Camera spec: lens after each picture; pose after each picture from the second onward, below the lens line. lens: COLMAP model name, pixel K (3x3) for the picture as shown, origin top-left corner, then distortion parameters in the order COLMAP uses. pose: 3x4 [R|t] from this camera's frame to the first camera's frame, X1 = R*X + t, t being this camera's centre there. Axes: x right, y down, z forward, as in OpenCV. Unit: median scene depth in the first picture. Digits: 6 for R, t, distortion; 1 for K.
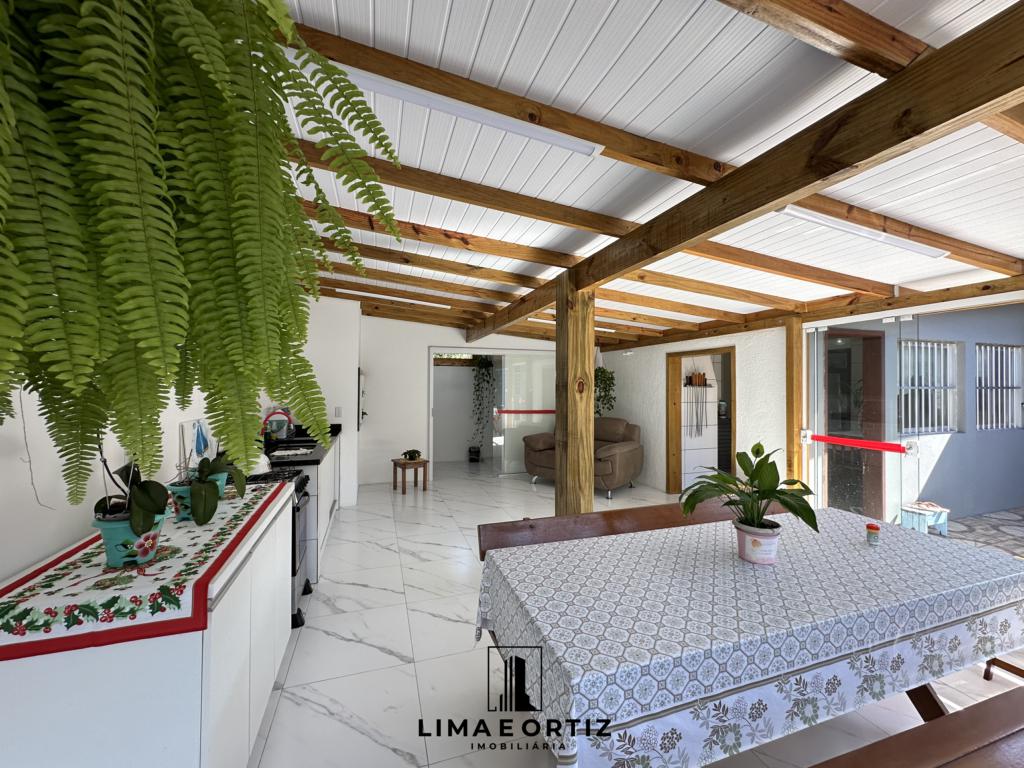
lens RADIAL K [[410.7, 0, 512.8], [0, 410.7, 380.4], [0, 0, 1]] dist [-0.003110, 0.001637]
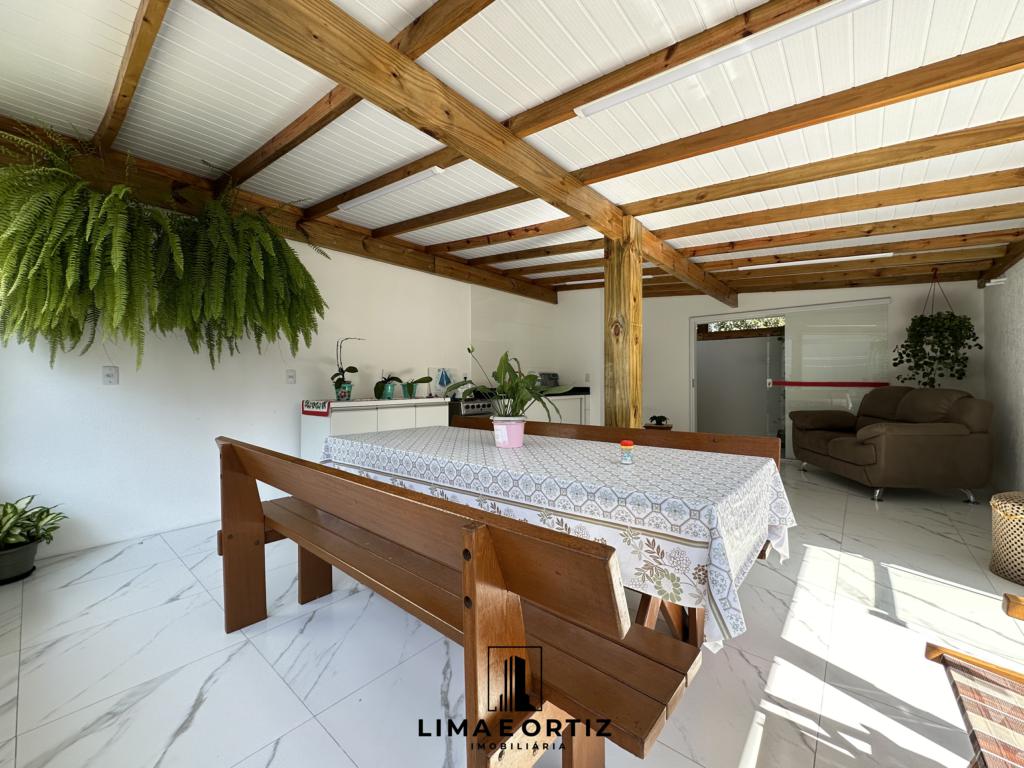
lens RADIAL K [[410.7, 0, 519.4], [0, 410.7, 371.4], [0, 0, 1]] dist [-0.003110, 0.001637]
pose [[0.520976, -0.028405, -0.853098, 0.659922], [0.017447, 0.999592, -0.022629, 0.100434], [0.853393, -0.003095, 0.521259, 0.174074]]
